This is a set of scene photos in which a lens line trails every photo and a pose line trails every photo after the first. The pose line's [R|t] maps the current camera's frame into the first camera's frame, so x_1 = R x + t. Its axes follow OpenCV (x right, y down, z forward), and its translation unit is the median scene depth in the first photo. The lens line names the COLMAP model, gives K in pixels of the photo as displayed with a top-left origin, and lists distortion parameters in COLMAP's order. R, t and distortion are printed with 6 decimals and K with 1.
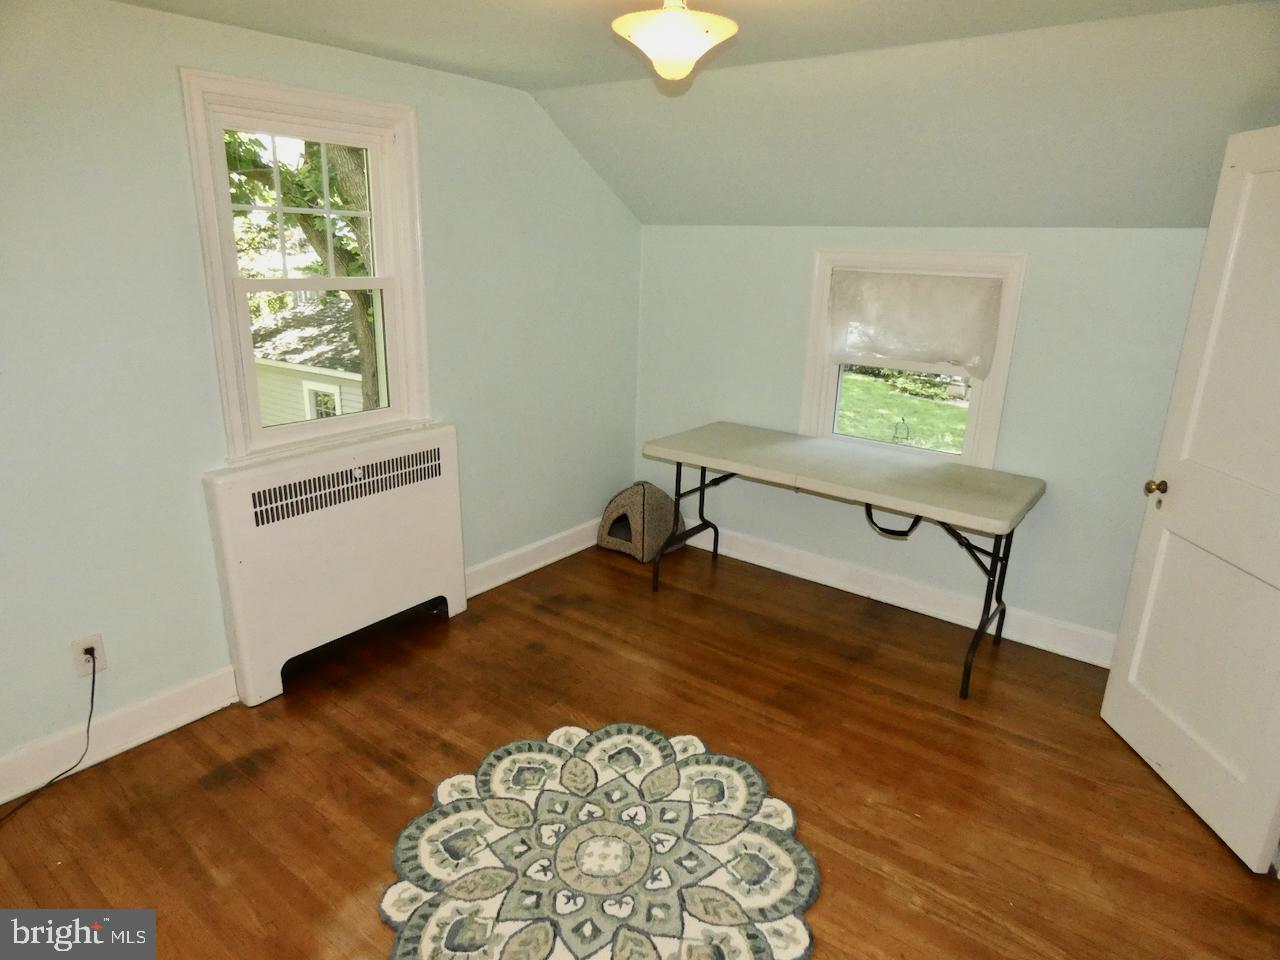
lens RADIAL K [[769.2, 0, 640.0], [0, 769.2, 480.0], [0, 0, 1]] dist [-0.000199, -0.000745]
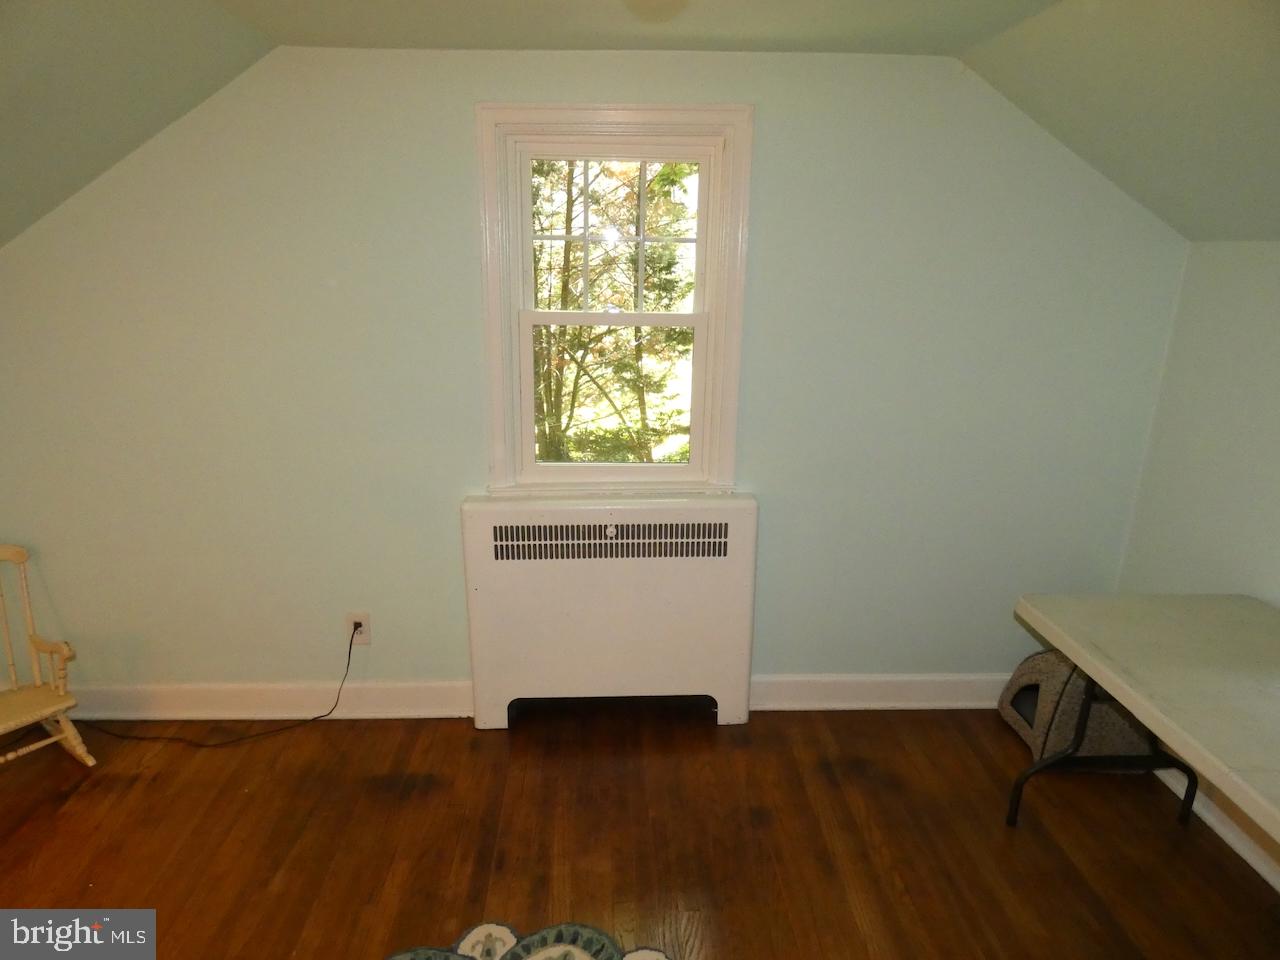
lens RADIAL K [[766.6, 0, 640.0], [0, 766.6, 480.0], [0, 0, 1]] dist [-0.004148, -0.000410]
pose [[0.638313, 0.206012, -0.741698, 0.350472], [-0.221184, 0.971977, 0.079620, -0.168948], [0.737316, 0.113229, 0.665991, 0.501998]]
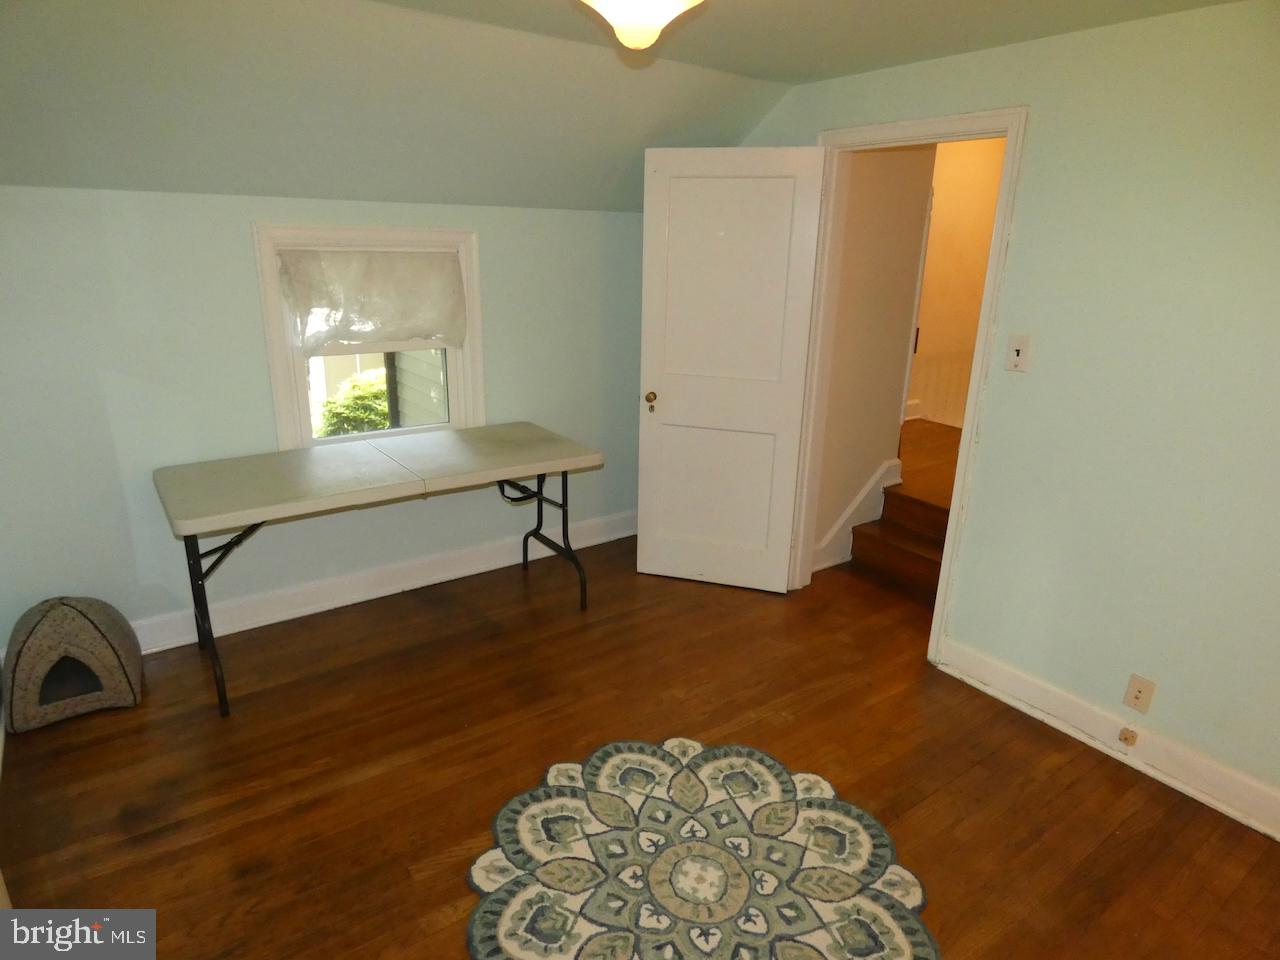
lens RADIAL K [[769.2, 0, 640.0], [0, 769.2, 480.0], [0, 0, 1]] dist [-0.000199, -0.000745]
pose [[0.289661, -0.307785, 0.906292, -0.670239], [0.263222, 0.935991, 0.233742, -0.186618], [-0.920223, 0.170850, 0.352136, 0.555526]]
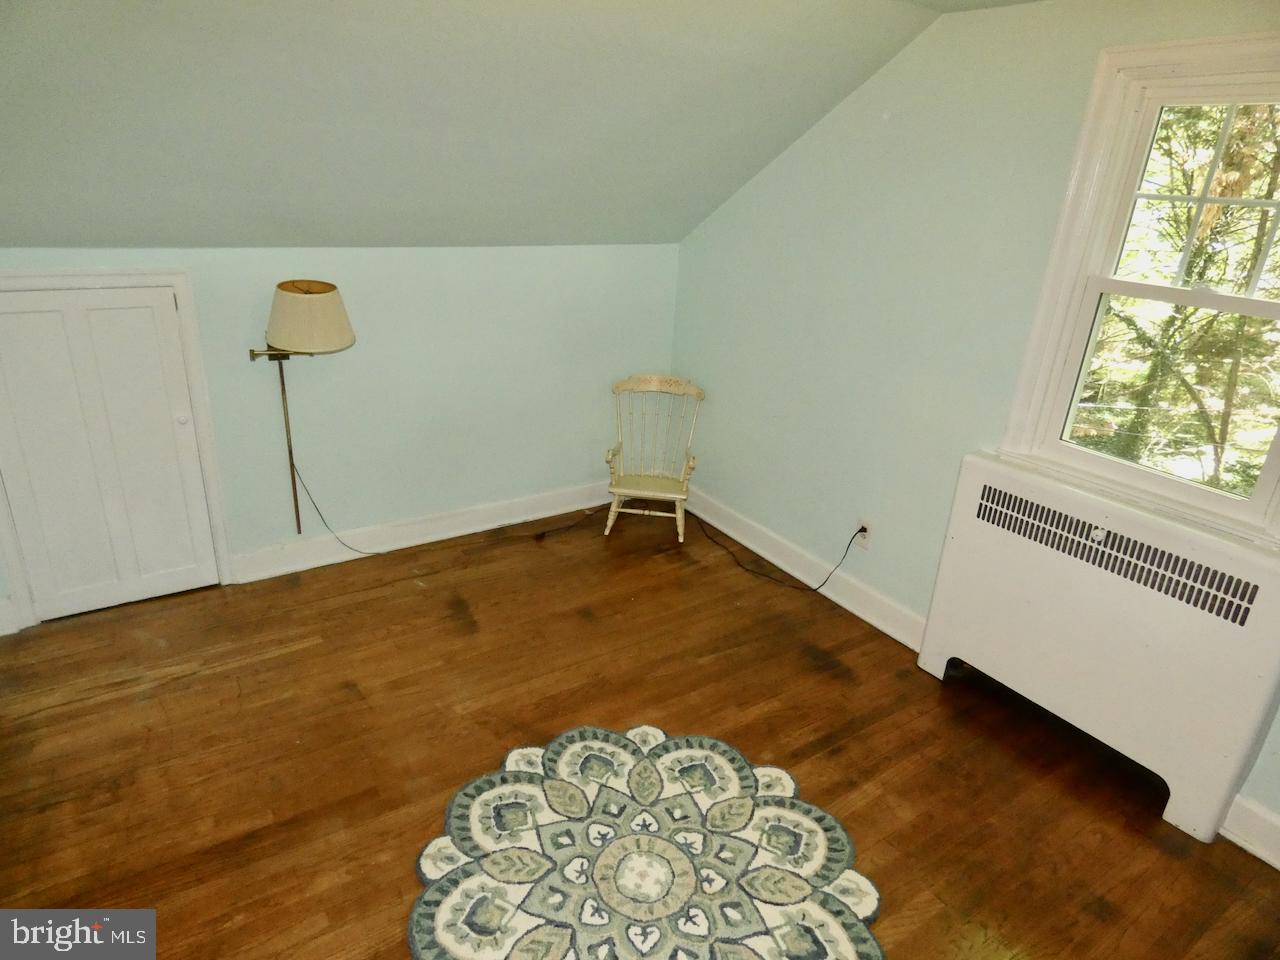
lens RADIAL K [[766.6, 0, 640.0], [0, 766.6, 480.0], [0, 0, 1]] dist [-0.004148, -0.000410]
pose [[-0.319310, 0.313183, -0.894403, 0.548588], [-0.337899, 0.844148, 0.416219, -0.262581], [0.885362, 0.435121, -0.163721, 0.805836]]
